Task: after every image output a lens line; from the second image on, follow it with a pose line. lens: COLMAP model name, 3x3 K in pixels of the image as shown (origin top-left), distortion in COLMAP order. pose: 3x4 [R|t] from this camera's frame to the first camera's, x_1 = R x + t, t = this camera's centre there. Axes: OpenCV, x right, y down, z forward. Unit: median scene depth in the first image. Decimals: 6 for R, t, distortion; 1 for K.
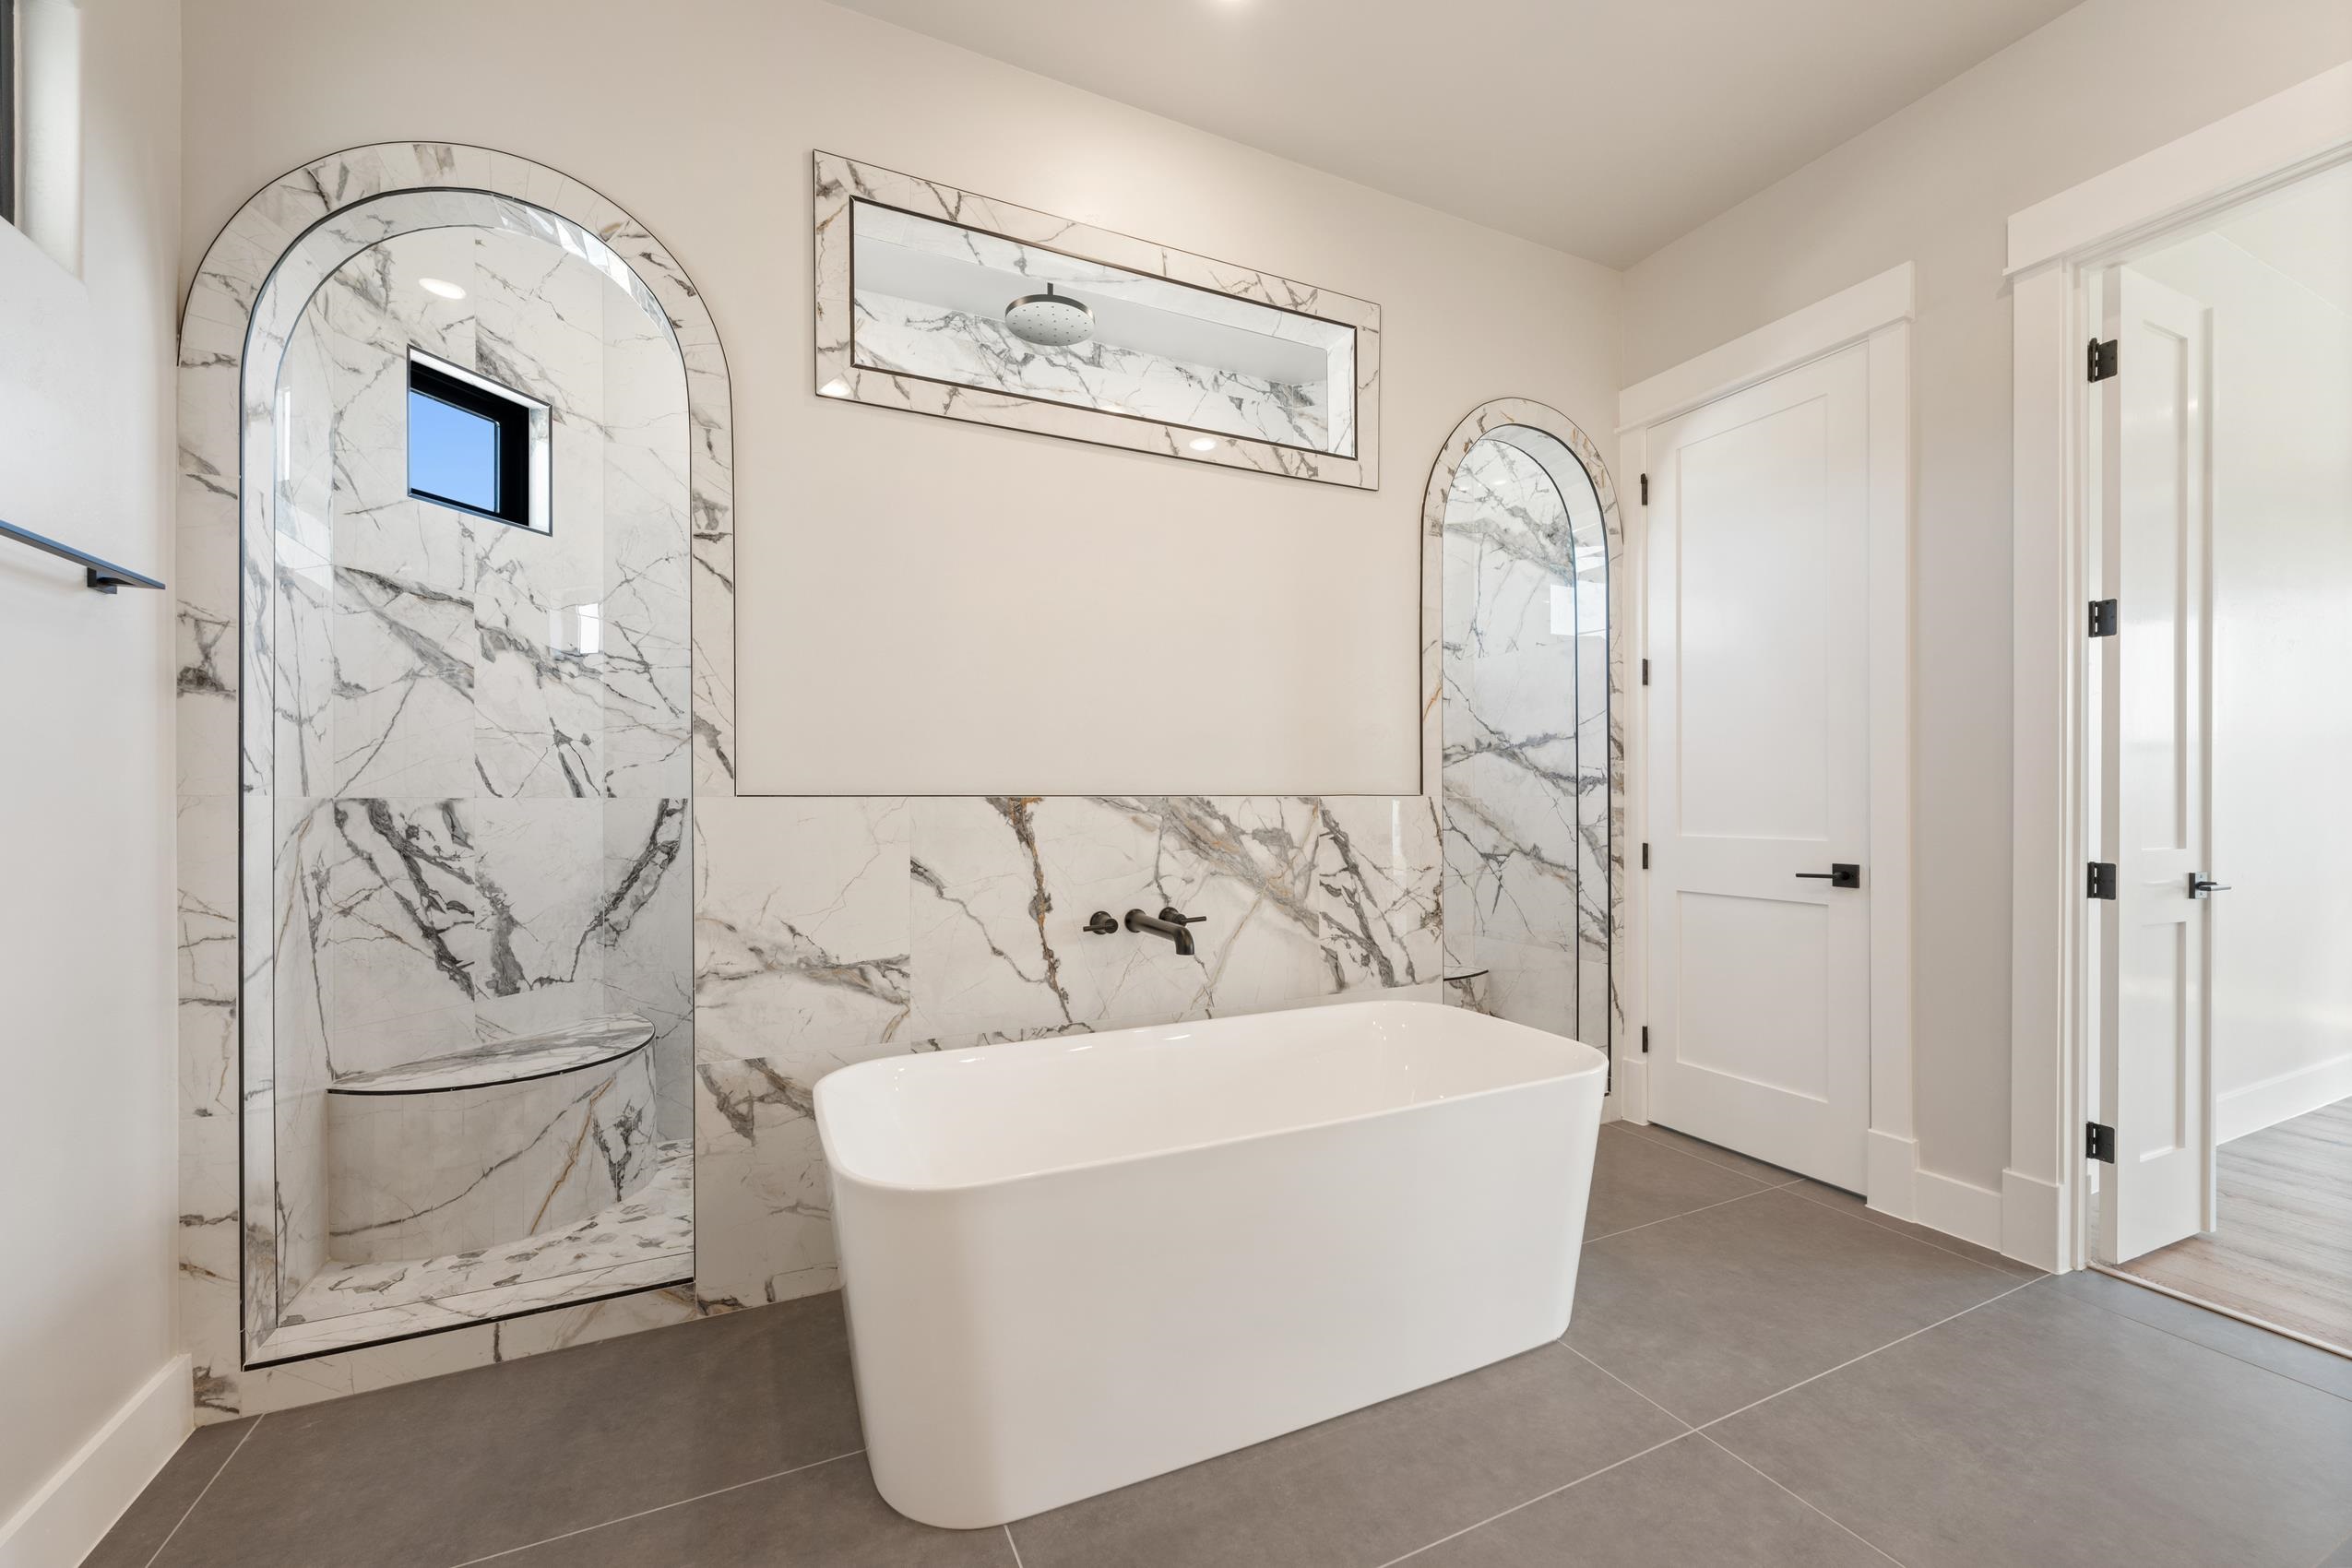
lens RADIAL K [[932.2, 0, 1168.3], [0, 932.2, 800.5], [0, 0, 1]] dist [-0.000539, 0.000011]
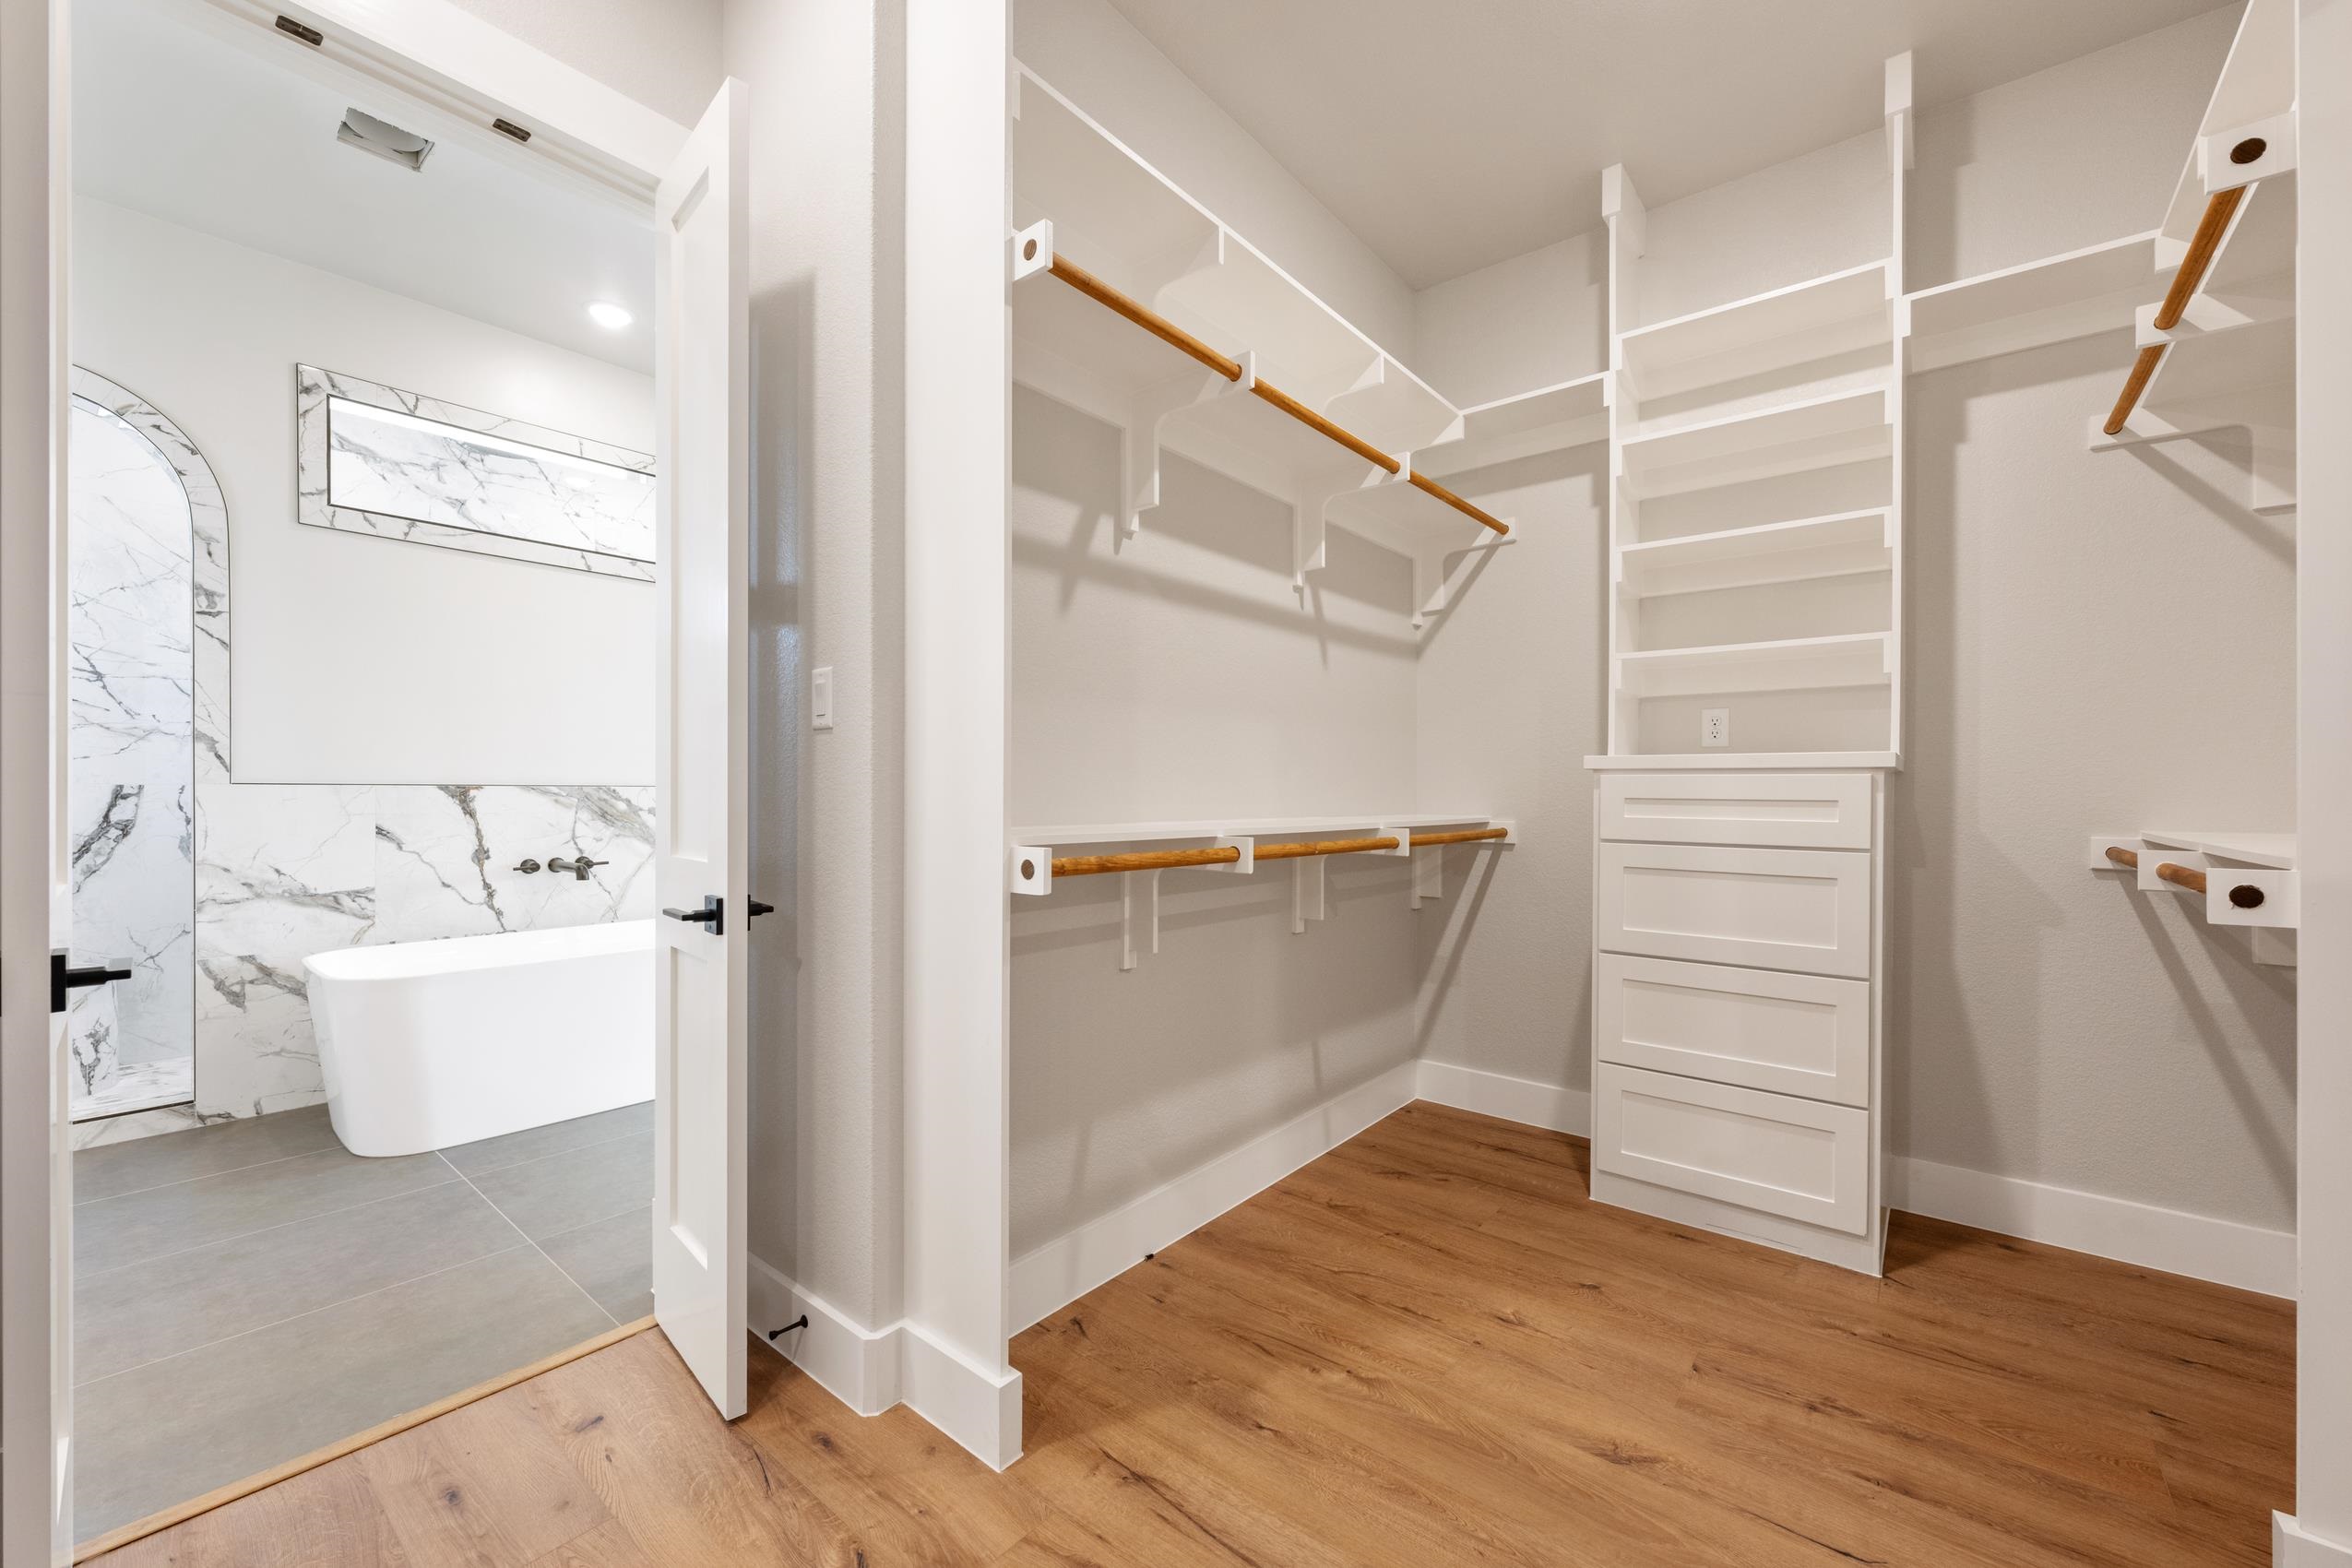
lens RADIAL K [[928.9, 0, 1172.0], [0, 928.9, 795.8], [0, 0, 1]] dist [-0.000792, -0.000114]
pose [[0.904023, 0.003899, 0.427465, 0.232500], [-0.005350, 0.999983, 0.002194, 0.002842], [-0.427449, -0.004270, 0.904029, -0.857707]]
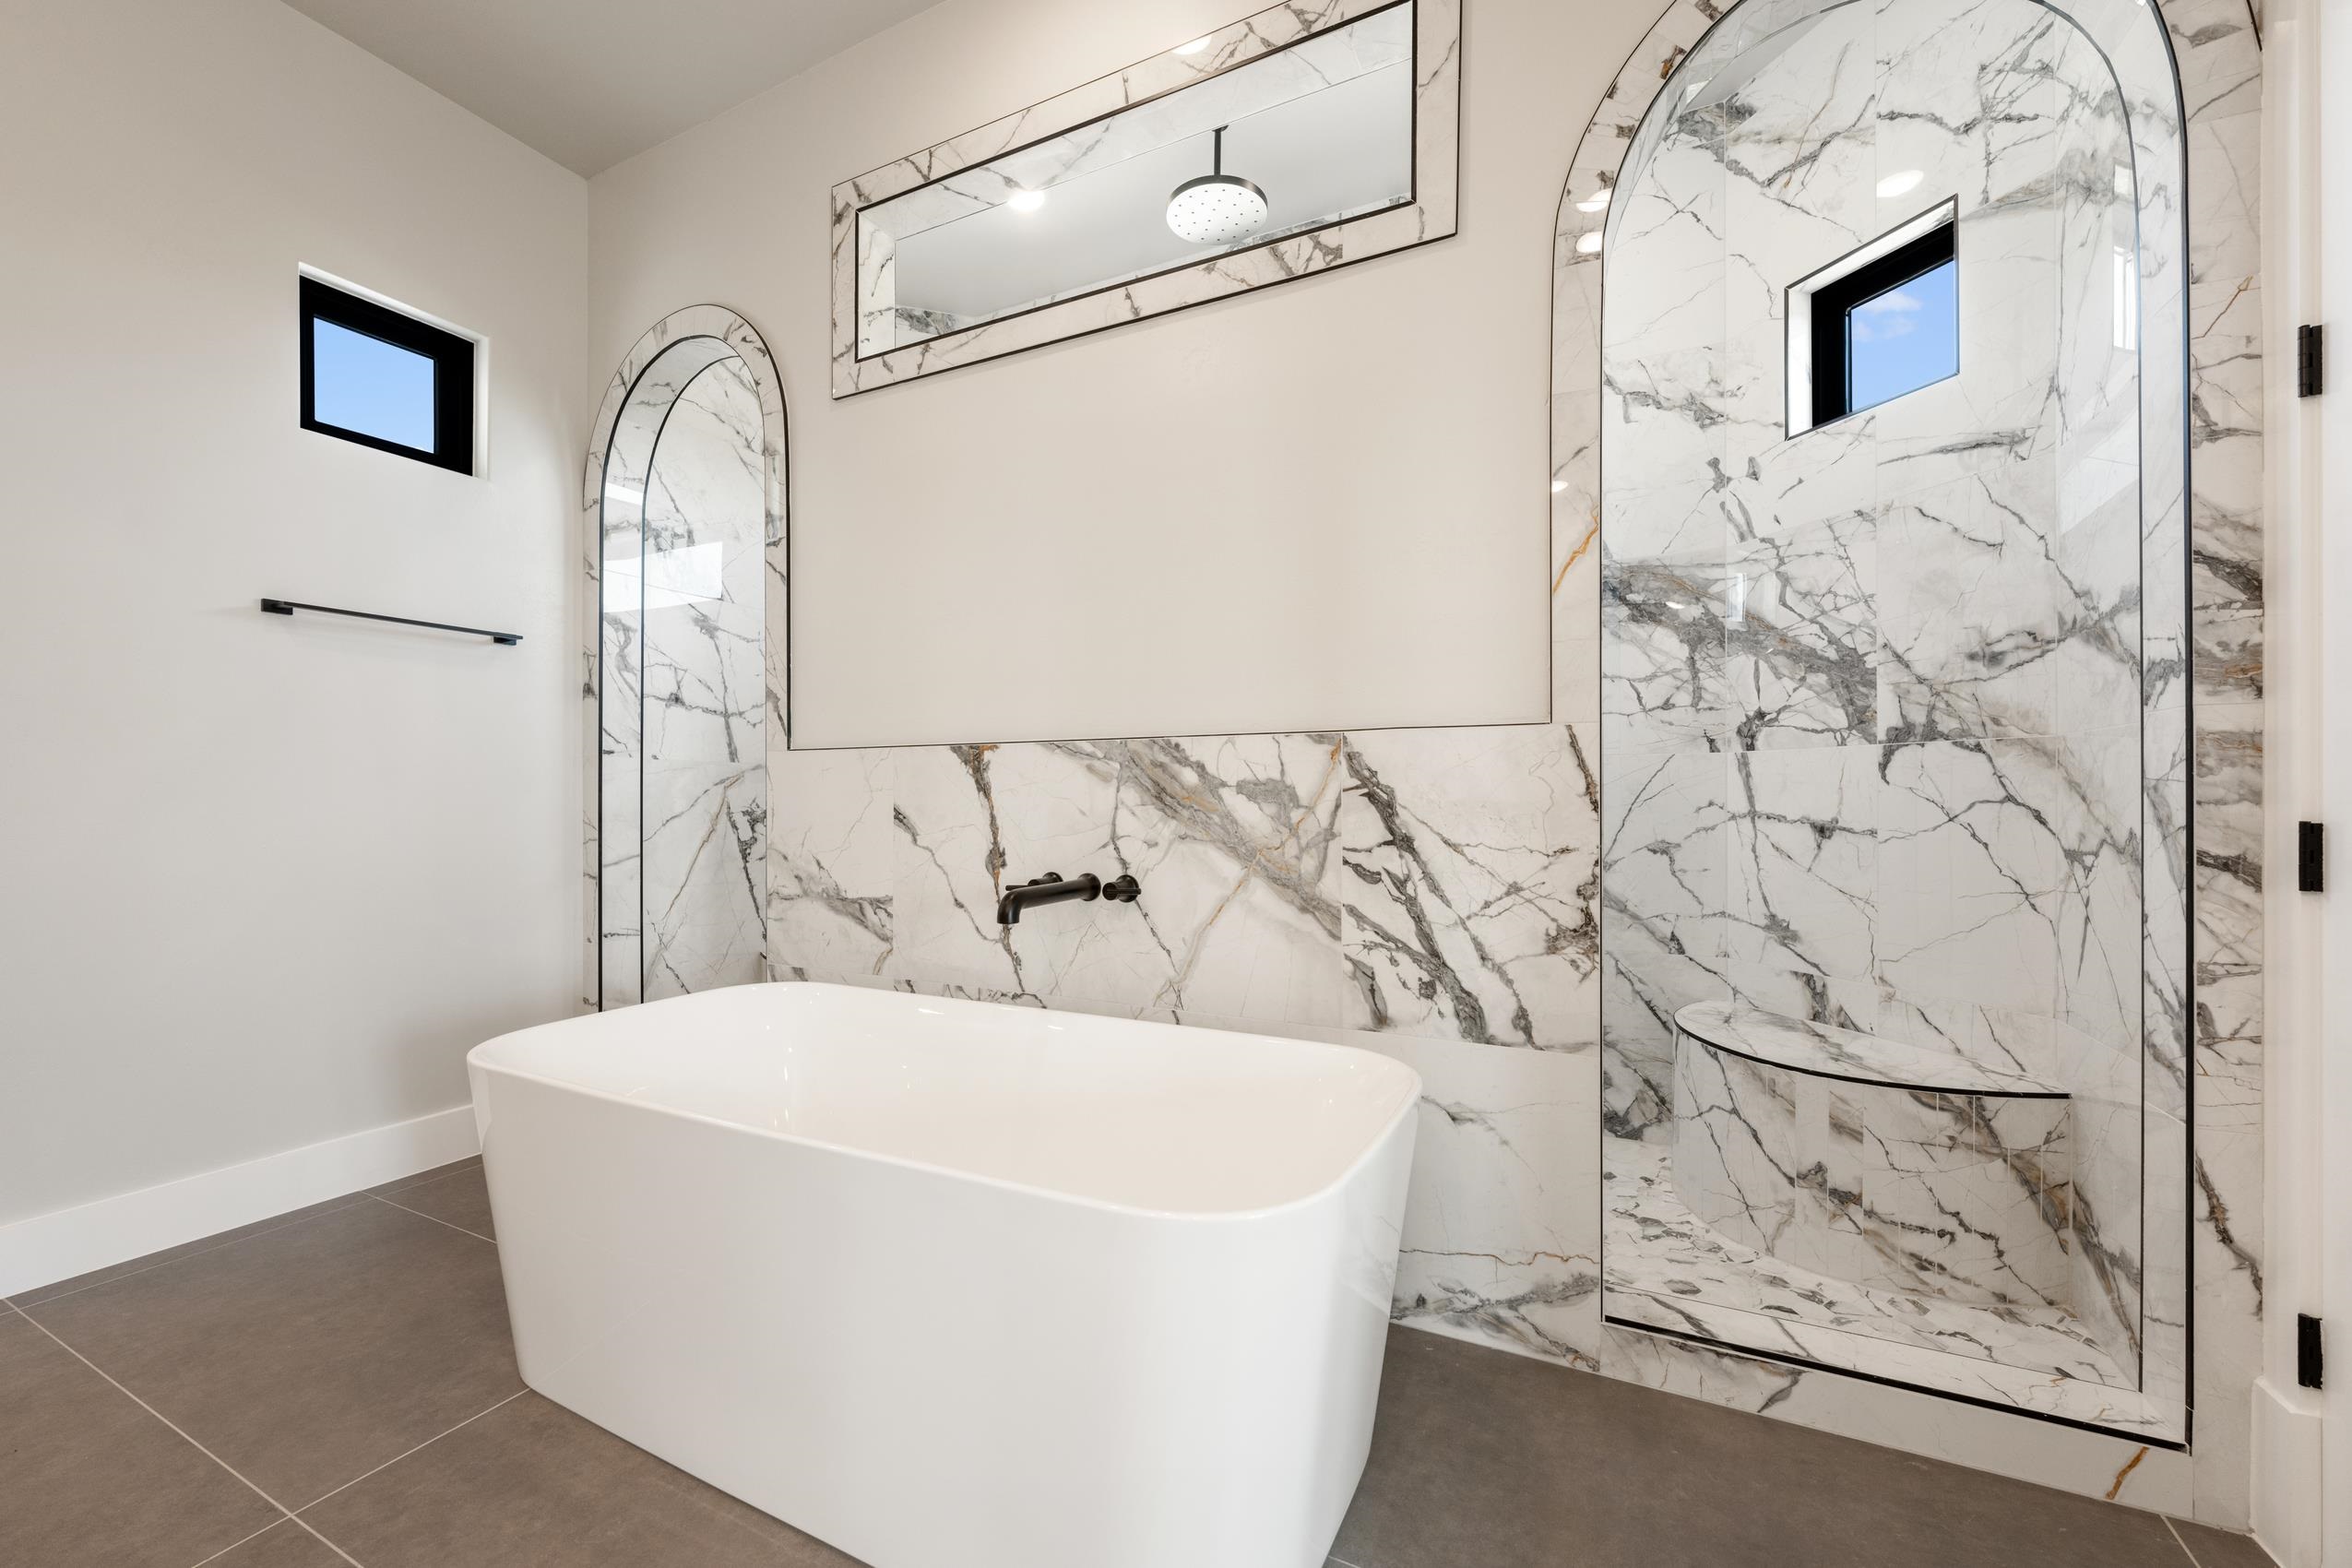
lens RADIAL K [[928.9, 0, 1172.0], [0, 928.9, 795.8], [0, 0, 1]] dist [-0.000792, -0.000114]
pose [[0.617630, -0.000095, -0.786469, 0.669979], [-0.000678, 1.000000, -0.000653, 0.046058], [0.786469, 0.000936, 0.617629, 0.533835]]
